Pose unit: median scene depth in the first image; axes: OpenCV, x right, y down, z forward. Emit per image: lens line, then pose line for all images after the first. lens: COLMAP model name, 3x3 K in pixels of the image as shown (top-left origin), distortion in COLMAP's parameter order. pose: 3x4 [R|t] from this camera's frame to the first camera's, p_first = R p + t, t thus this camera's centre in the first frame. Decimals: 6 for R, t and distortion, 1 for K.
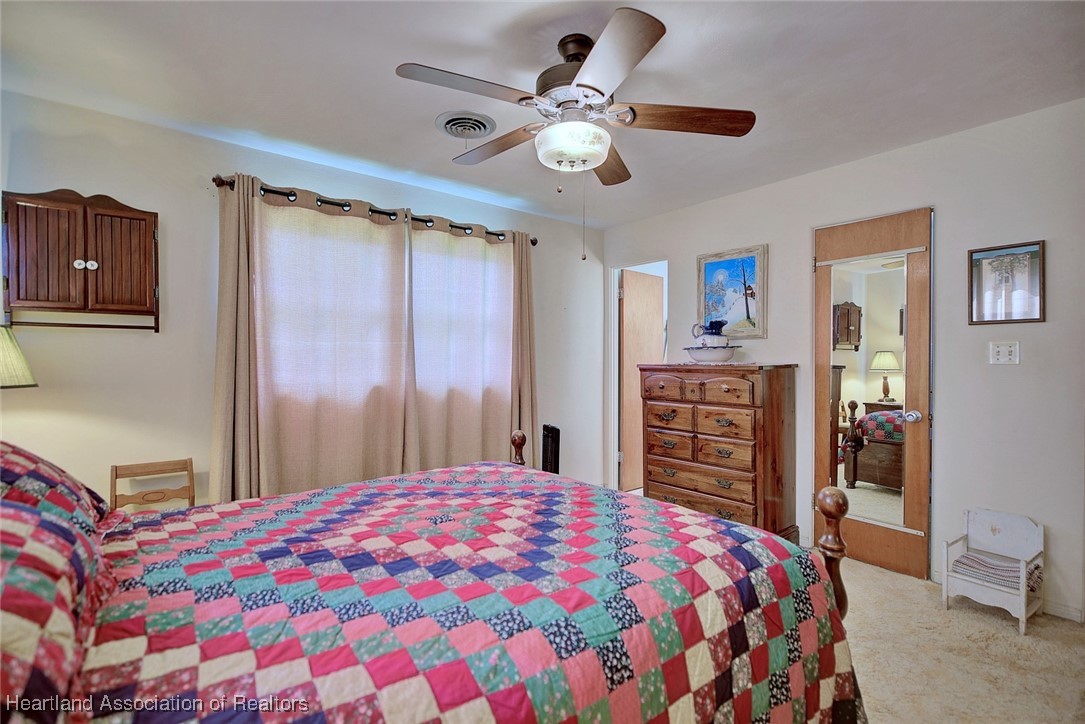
lens RADIAL K [[506.2, 0, 540.8], [0, 506.2, 365.1], [0, 0, 1]] dist [-0.004220, -0.000444]
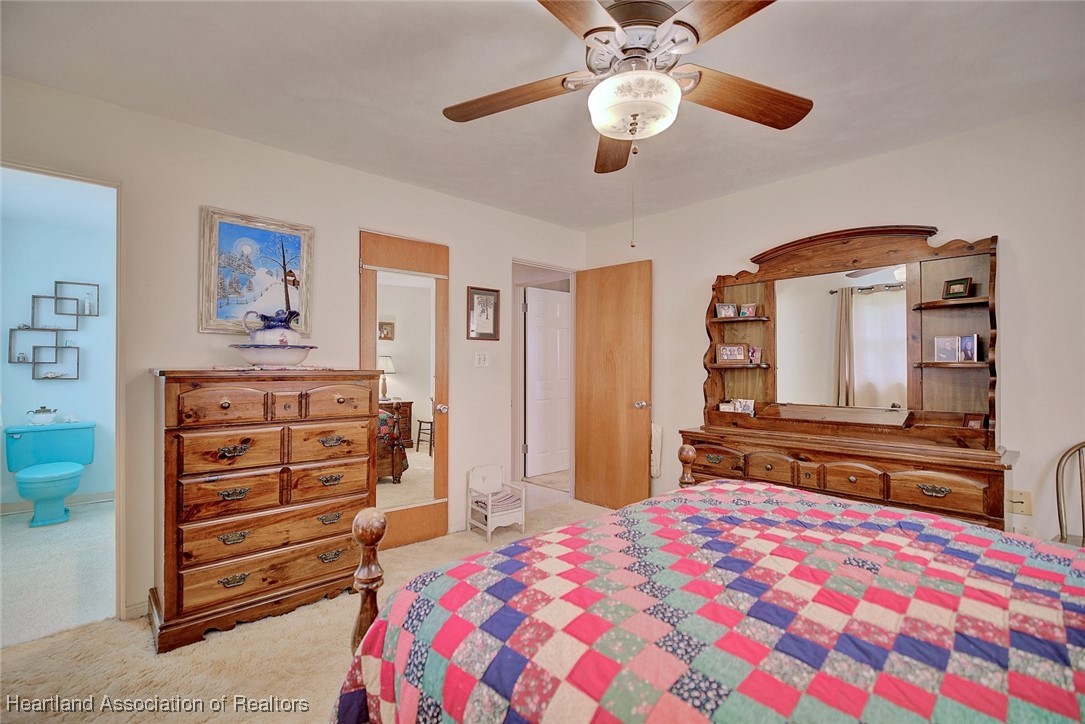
lens RADIAL K [[494.8, 0, 540.2], [0, 494.8, 362.1], [0, 0, 1]] dist [-0.002763, 0.000278]
pose [[-0.069186, 0.004251, 0.997595, -0.439997], [0.004998, 0.999980, -0.003915, -0.007315], [-0.997591, 0.004715, -0.069206, 0.725243]]
